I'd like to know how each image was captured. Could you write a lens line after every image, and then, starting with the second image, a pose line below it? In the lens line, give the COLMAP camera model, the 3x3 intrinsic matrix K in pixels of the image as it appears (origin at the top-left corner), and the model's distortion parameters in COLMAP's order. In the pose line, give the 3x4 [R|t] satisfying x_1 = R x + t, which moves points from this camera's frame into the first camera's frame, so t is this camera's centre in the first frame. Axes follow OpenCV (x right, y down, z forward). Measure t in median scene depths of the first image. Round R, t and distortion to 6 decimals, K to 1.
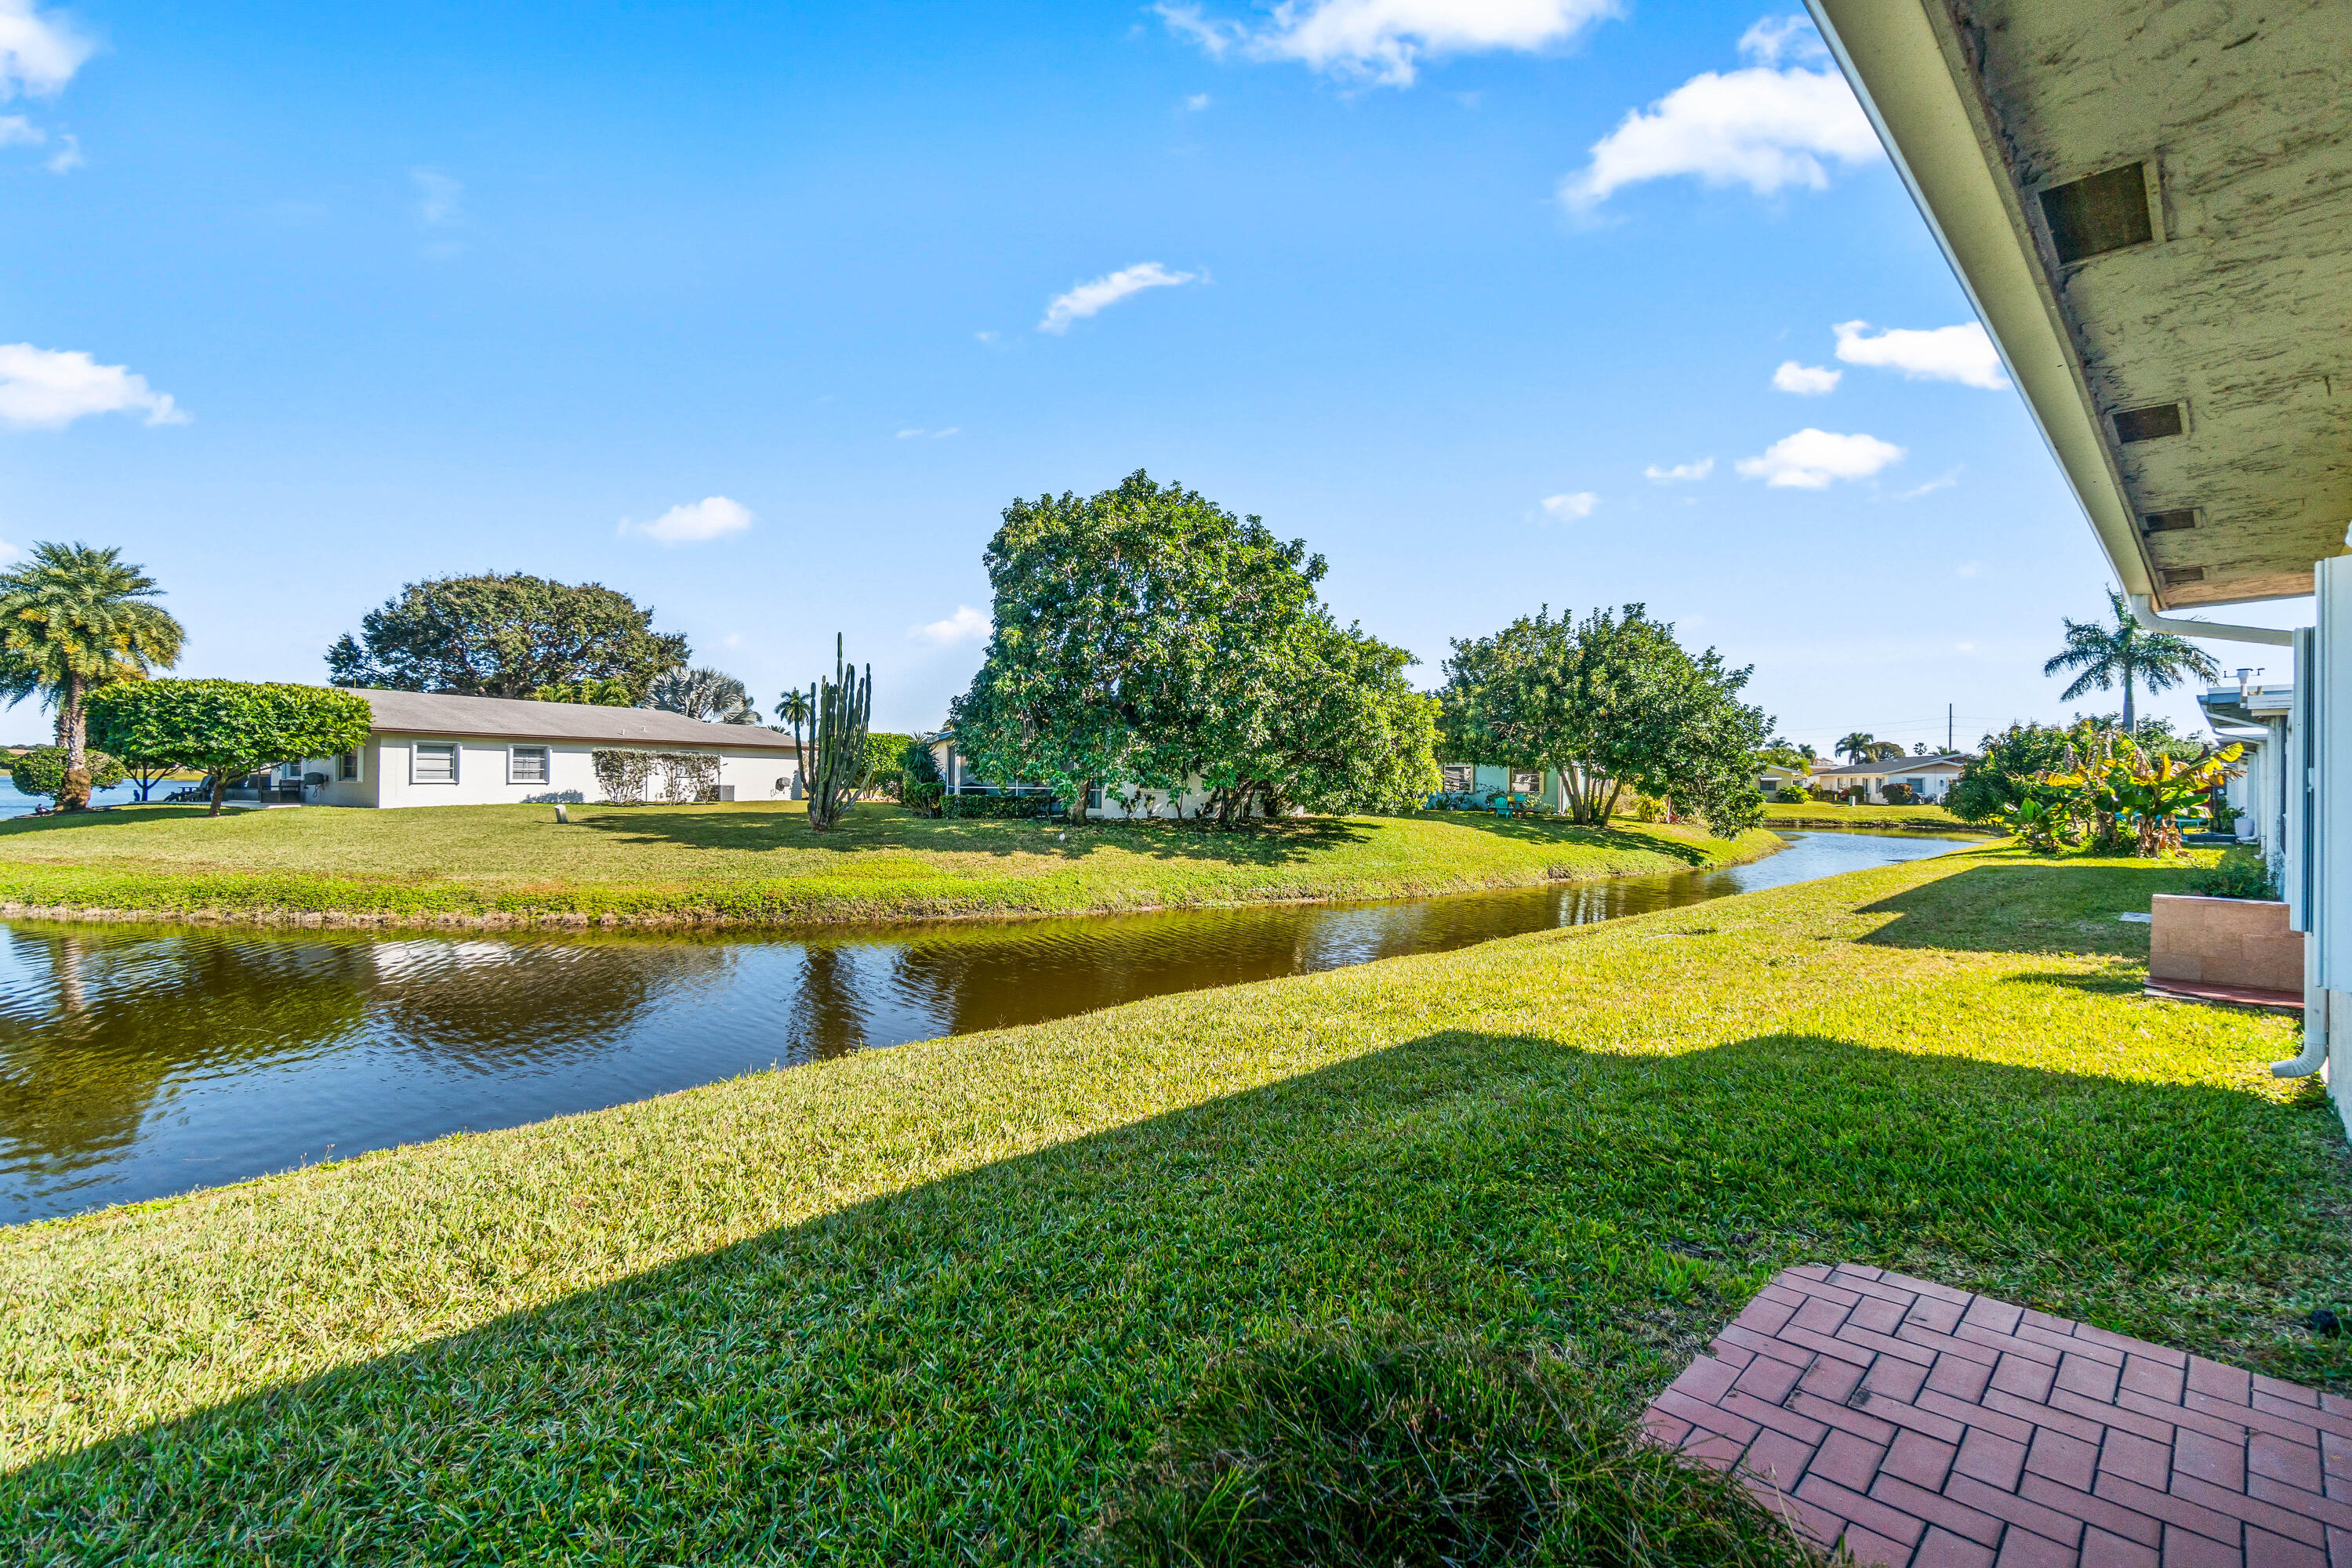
lens RADIAL K [[1037.1, 0, 1186.3], [0, 1037.1, 782.2], [0, 0, 1]] dist [-0.009019, 0.001770]
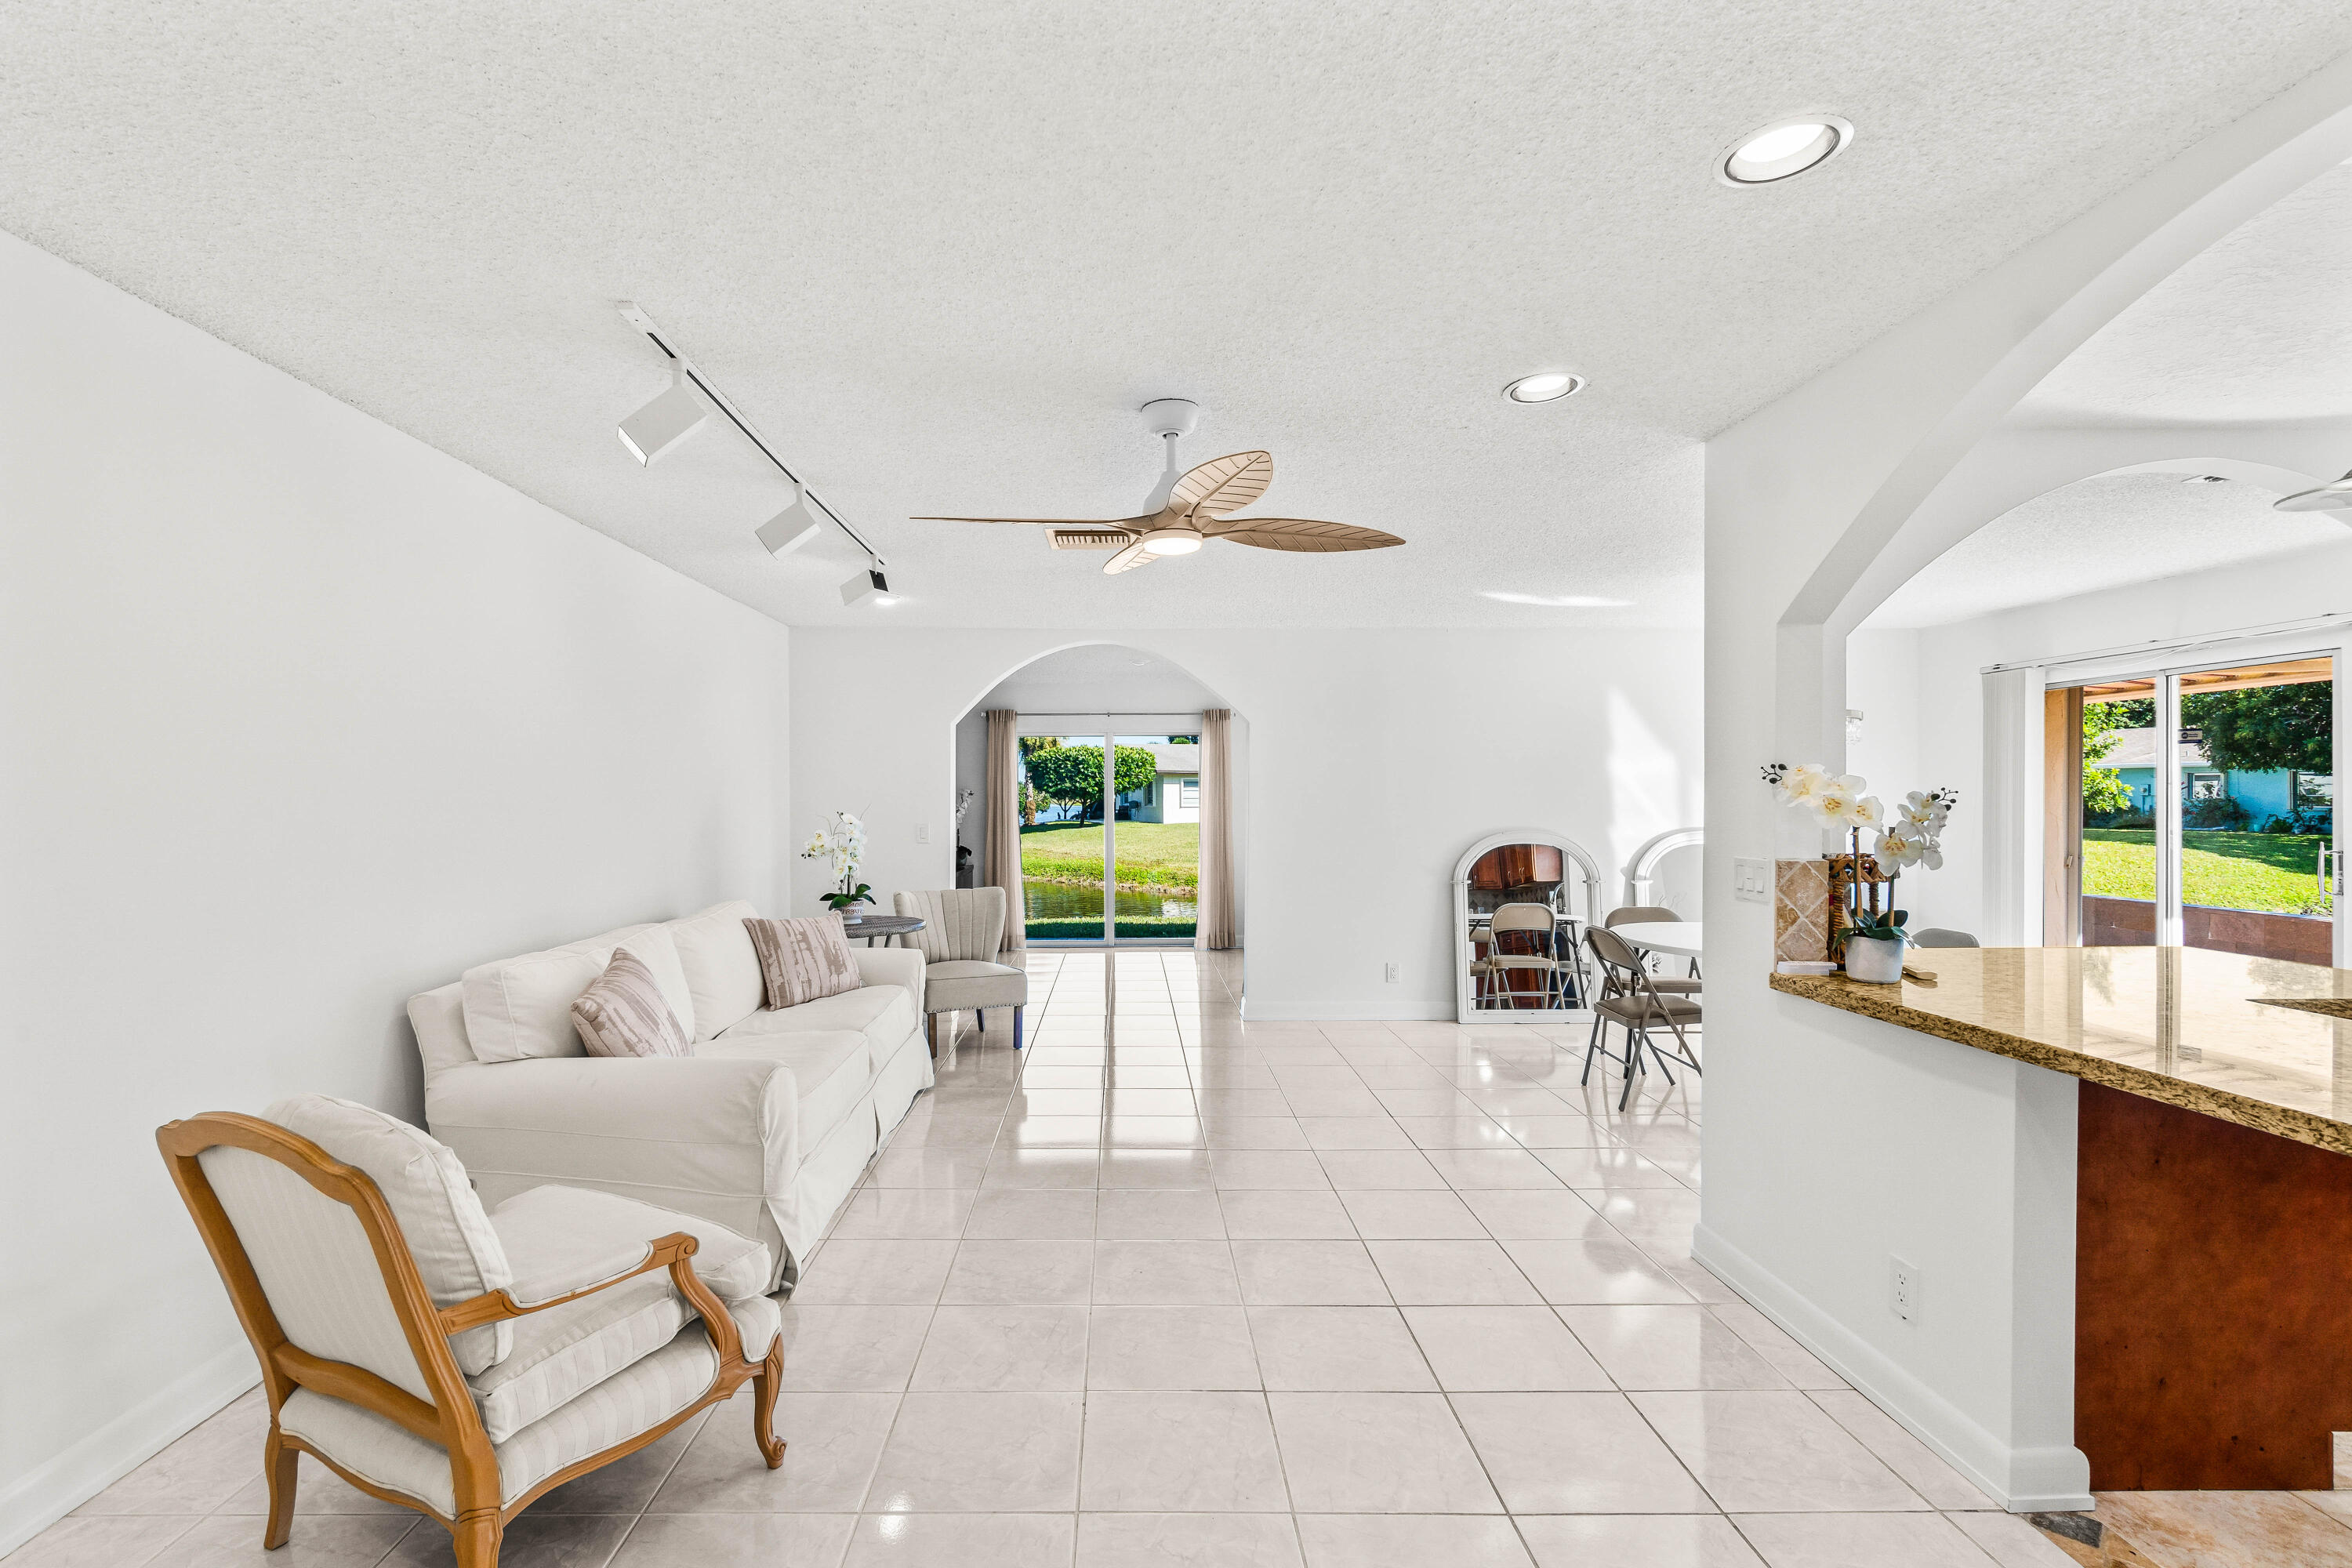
lens RADIAL K [[1037.1, 0, 1150.0], [0, 1037.1, 786.7], [0, 0, 1]] dist [-0.009019, 0.001770]
pose [[0.732023, -0.022470, -0.680909, 0.267410], [0.011622, 0.999722, -0.020496, 0.001958], [0.681181, 0.007091, 0.732081, -0.160097]]
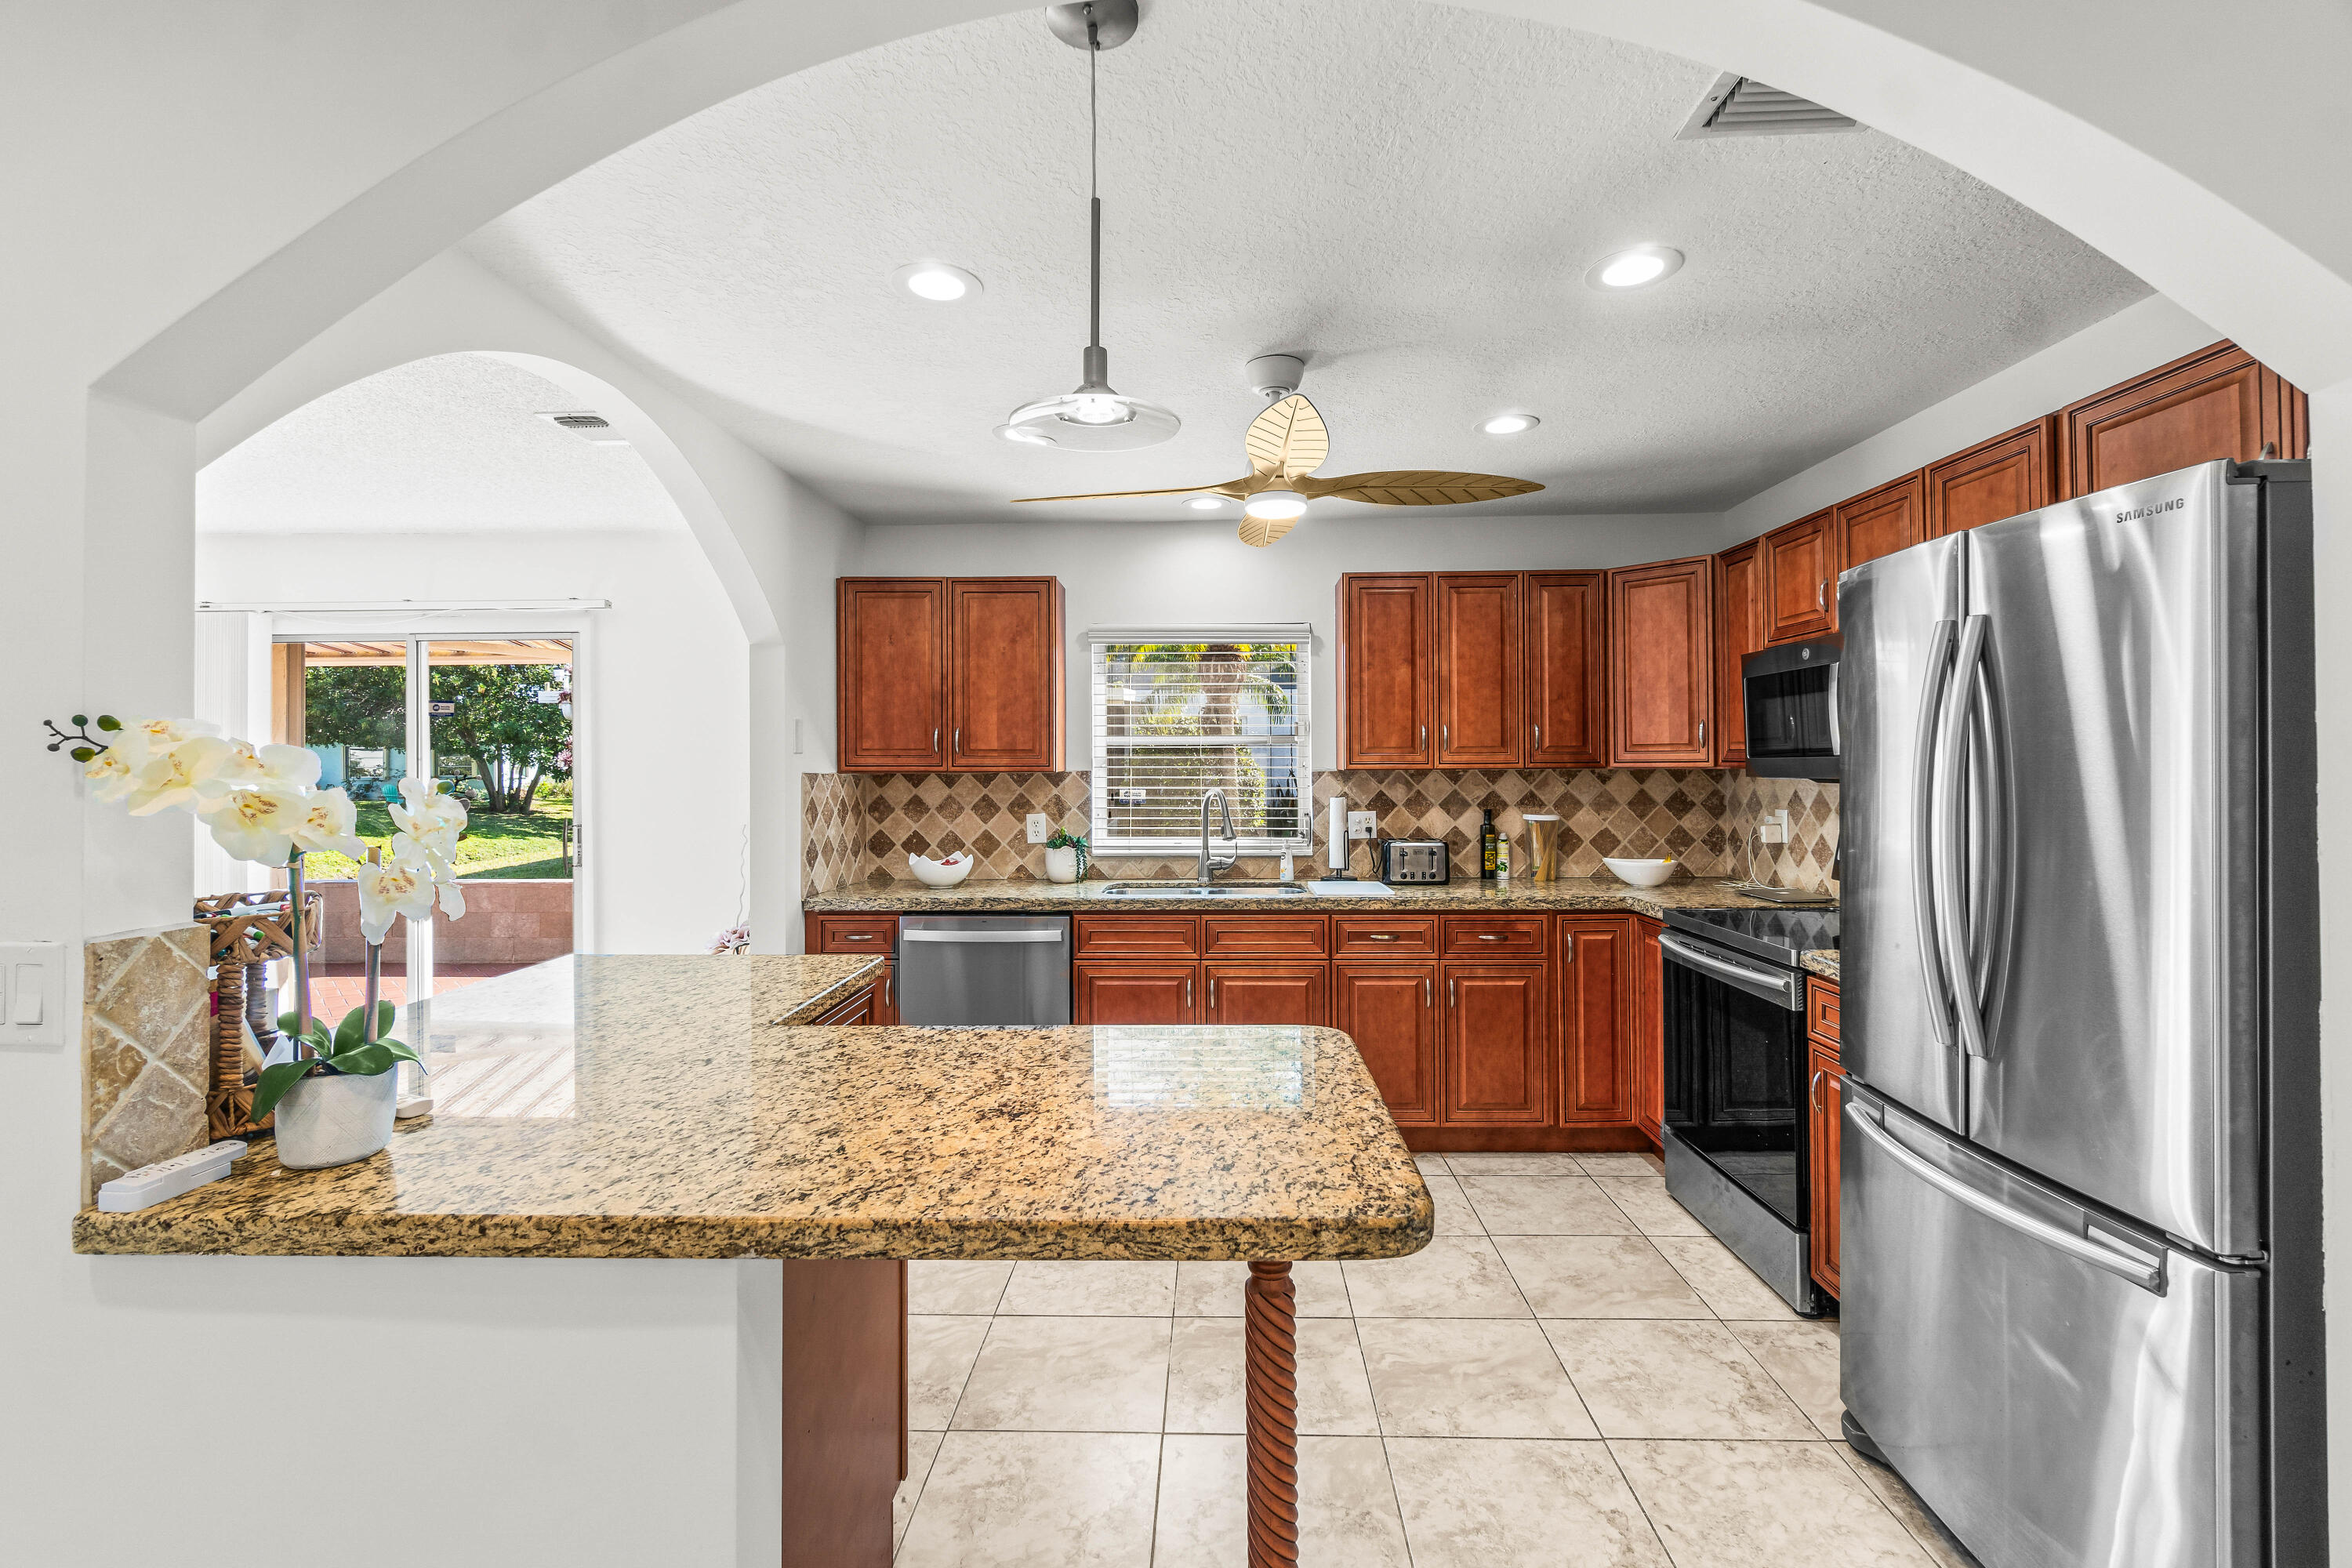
lens RADIAL K [[1037.1, 0, 1204.5], [0, 1037.1, 765.9], [0, 0, 1]] dist [-0.009019, 0.001770]
pose [[0.712053, -0.018121, 0.701892, 0.250715], [0.014260, 0.999834, 0.011347, 0.000912], [-0.701981, 0.001929, 0.712193, -0.117998]]
